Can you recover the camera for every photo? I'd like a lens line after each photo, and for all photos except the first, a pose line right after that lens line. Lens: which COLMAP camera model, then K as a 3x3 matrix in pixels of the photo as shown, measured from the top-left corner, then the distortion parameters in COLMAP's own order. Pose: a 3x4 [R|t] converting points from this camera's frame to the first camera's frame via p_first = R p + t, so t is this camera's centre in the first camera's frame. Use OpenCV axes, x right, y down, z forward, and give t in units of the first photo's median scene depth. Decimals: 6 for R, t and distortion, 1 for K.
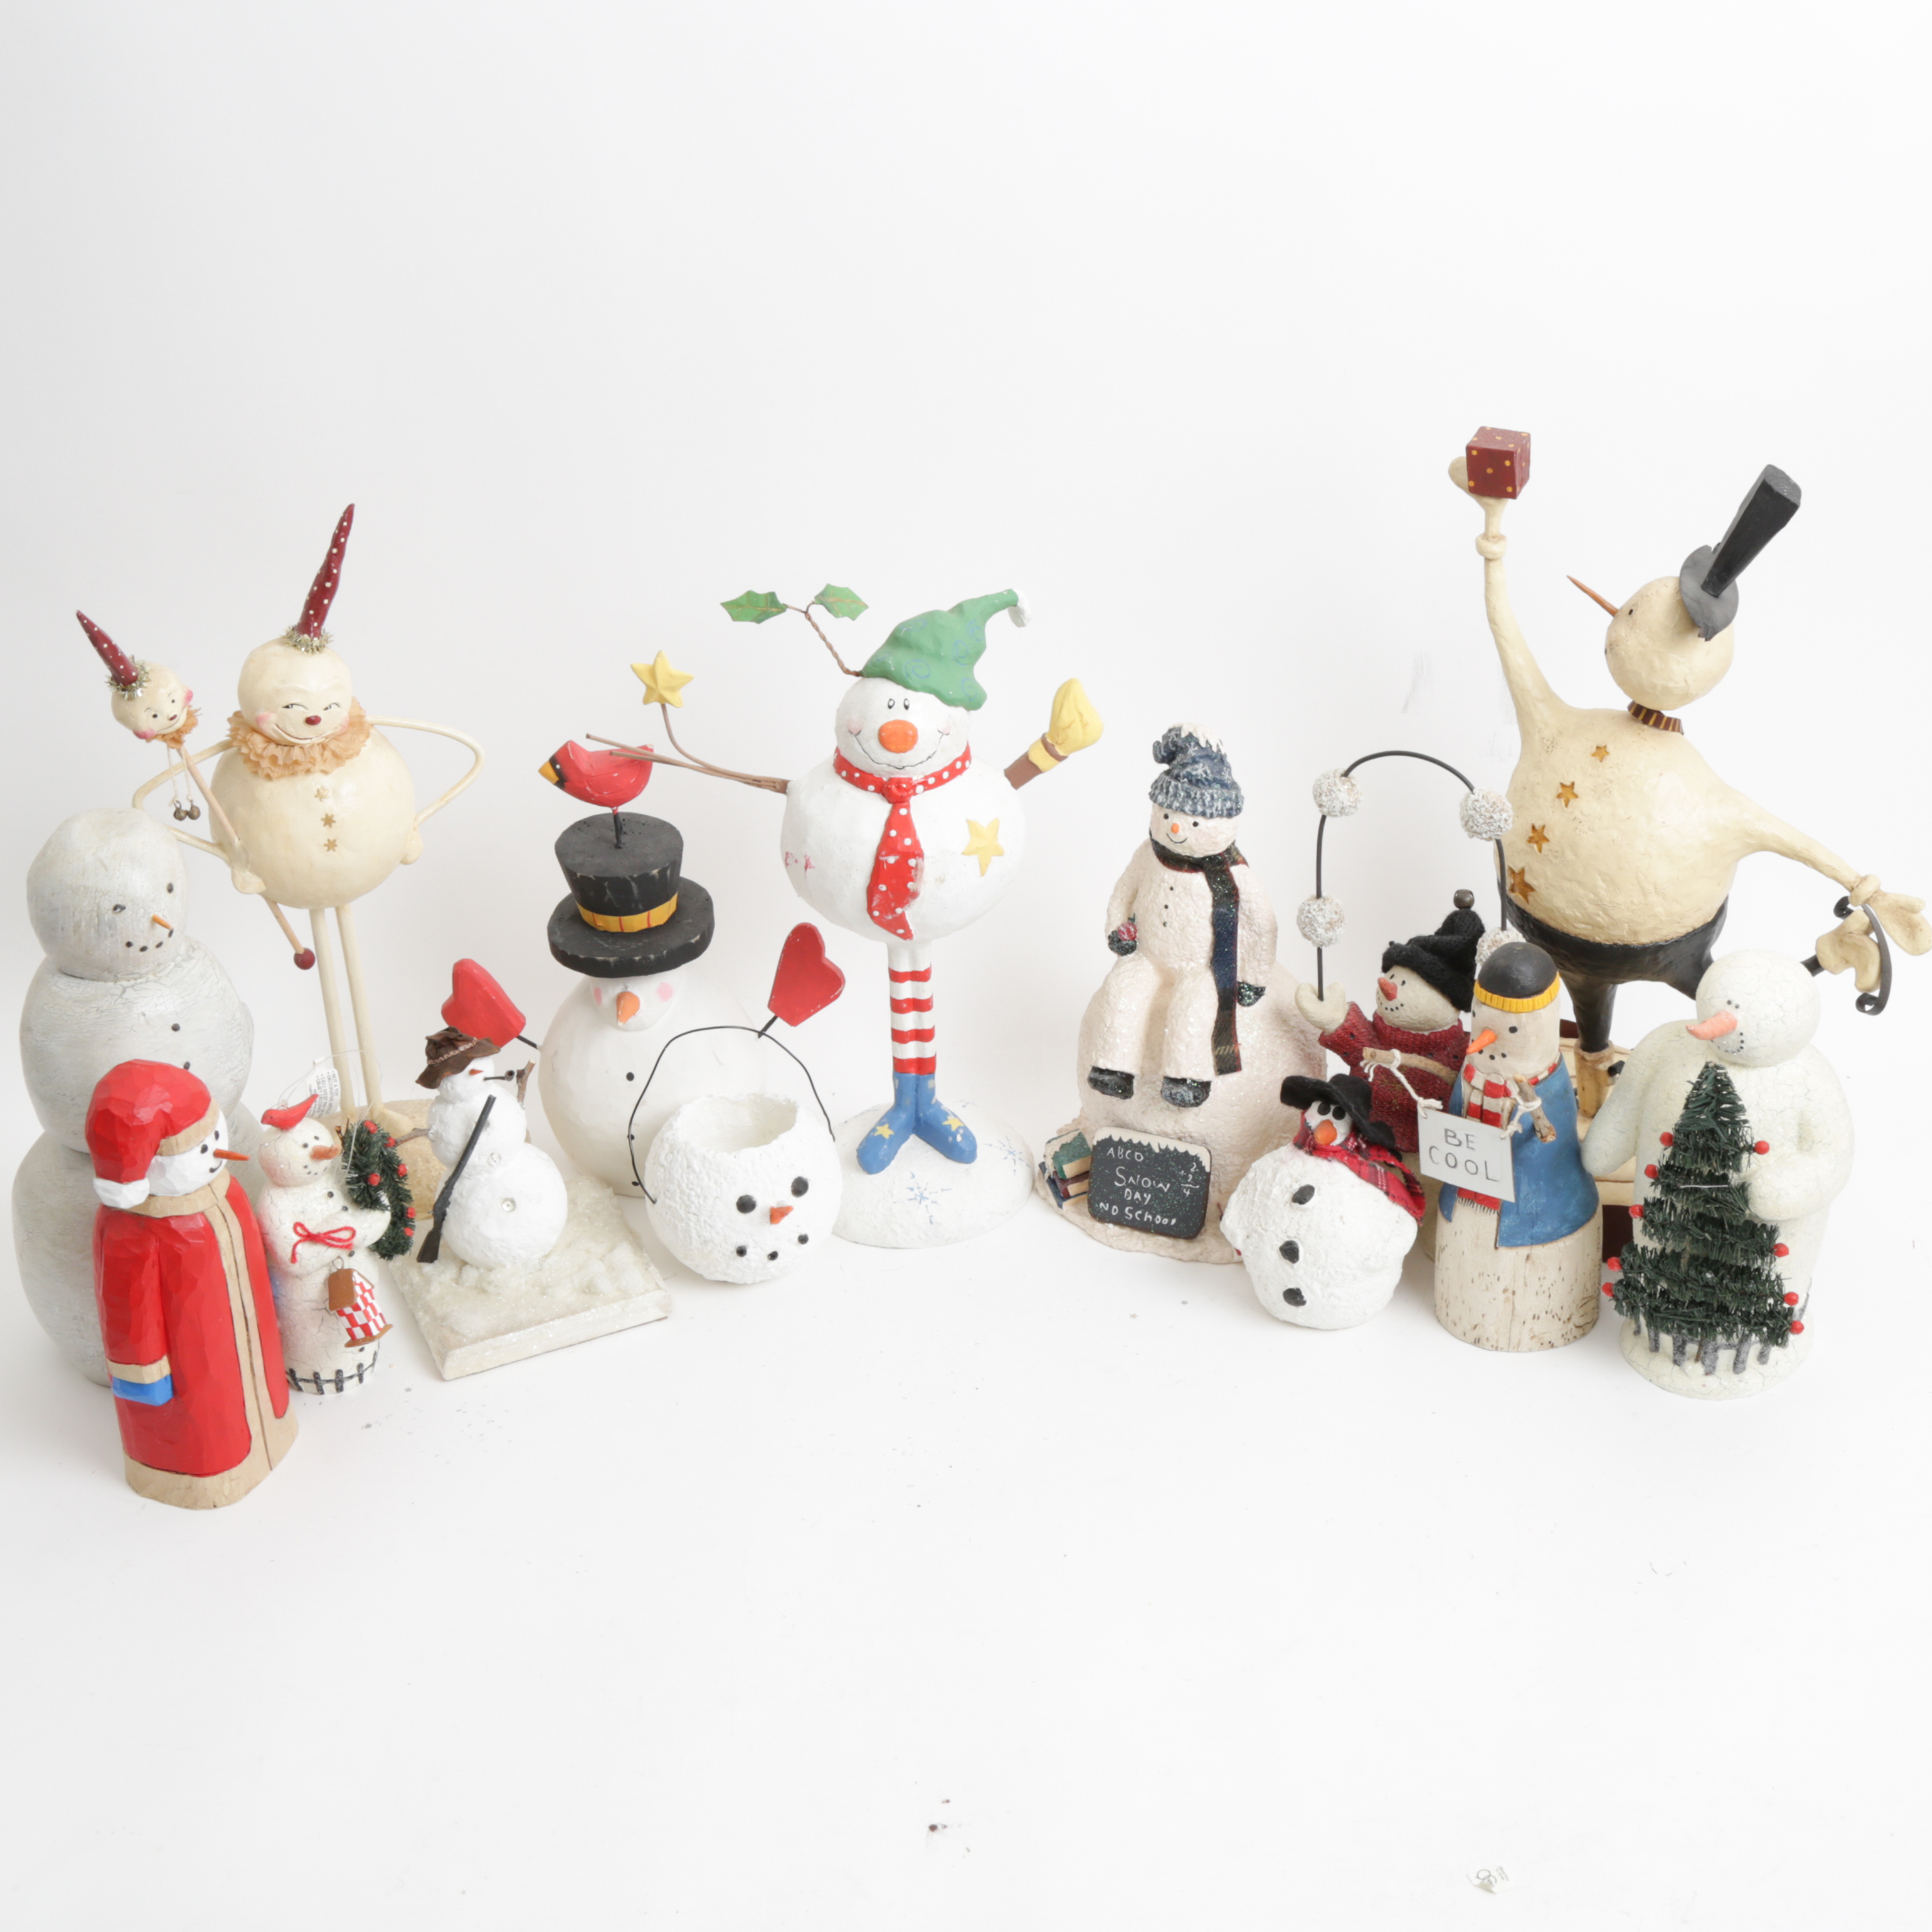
lens RADIAL K [[3319.1, 0, 968.8], [0, 3319.1, 850.7], [0, 0, 1]] dist [0.013419, 0.000000]
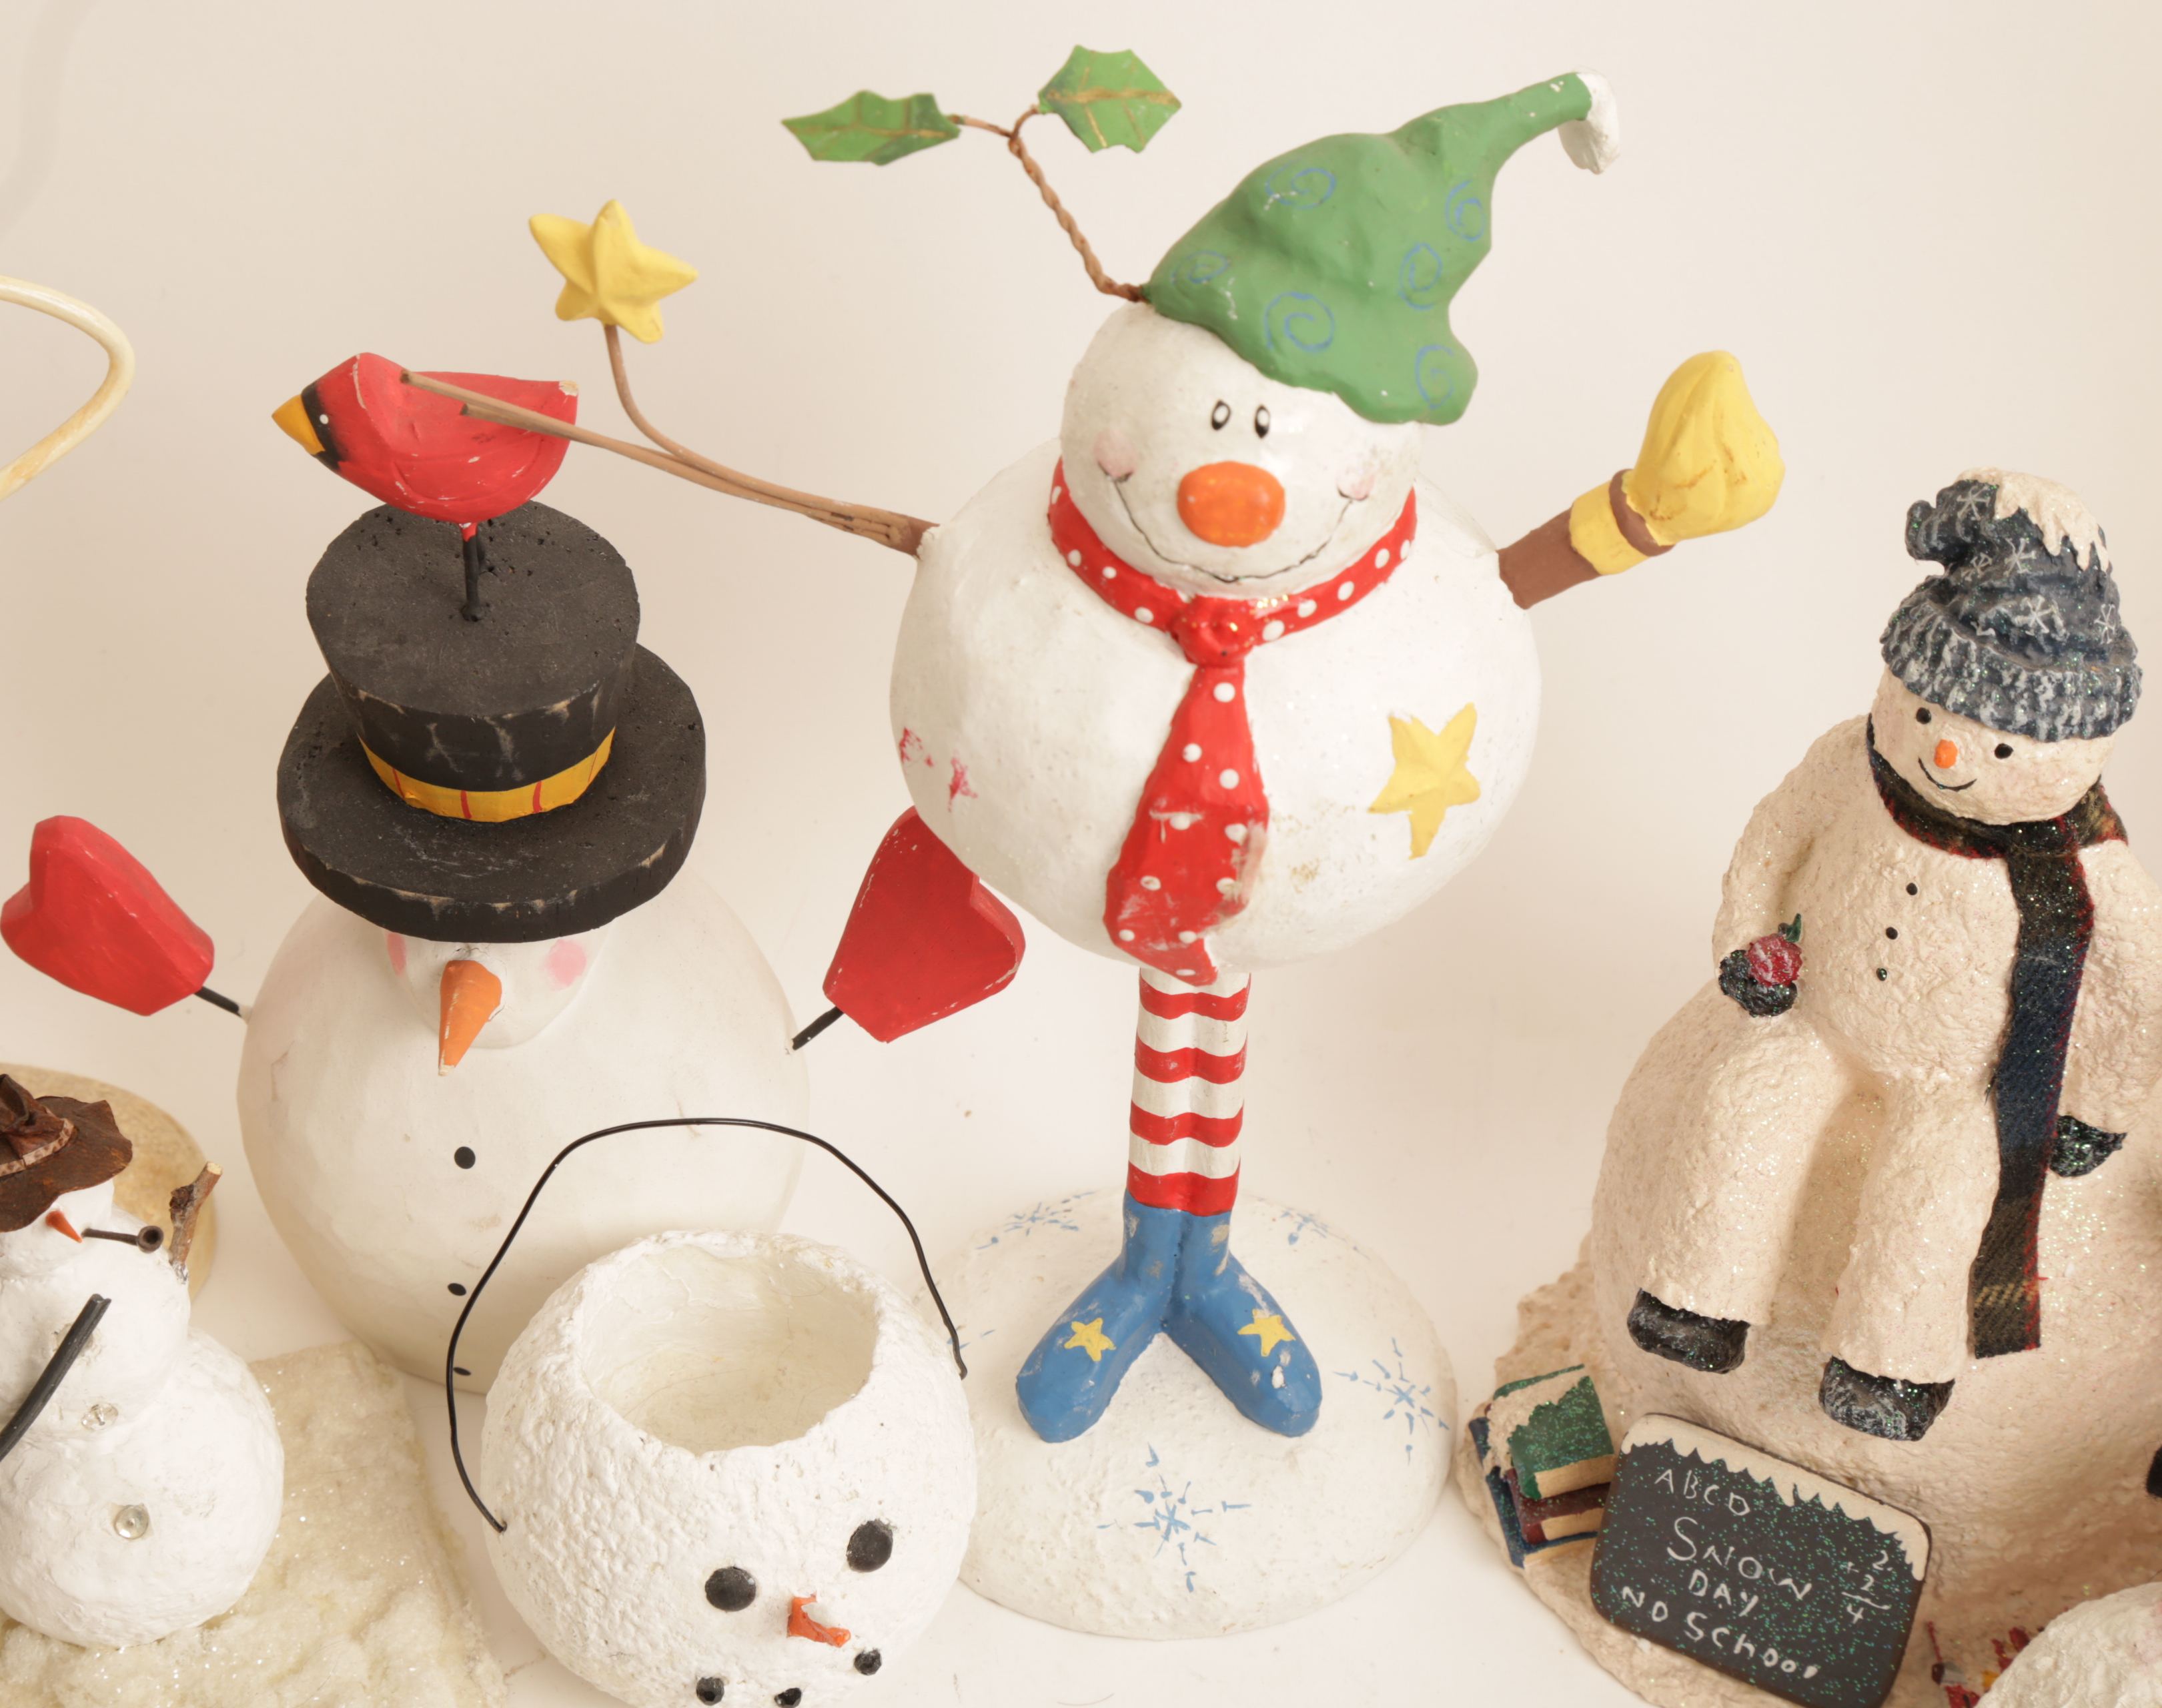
lens RADIAL K [[6120.2, 0, 848.3], [0, 6120.2, 797.4], [0, 0, 1]] dist [0.381377, 0.000000]
pose [[0.995156, 0.091369, -0.036290, -0.035287], [-0.078897, 0.962466, 0.259681, -0.174652], [0.058655, -0.255559, 0.965012, 0.320319]]
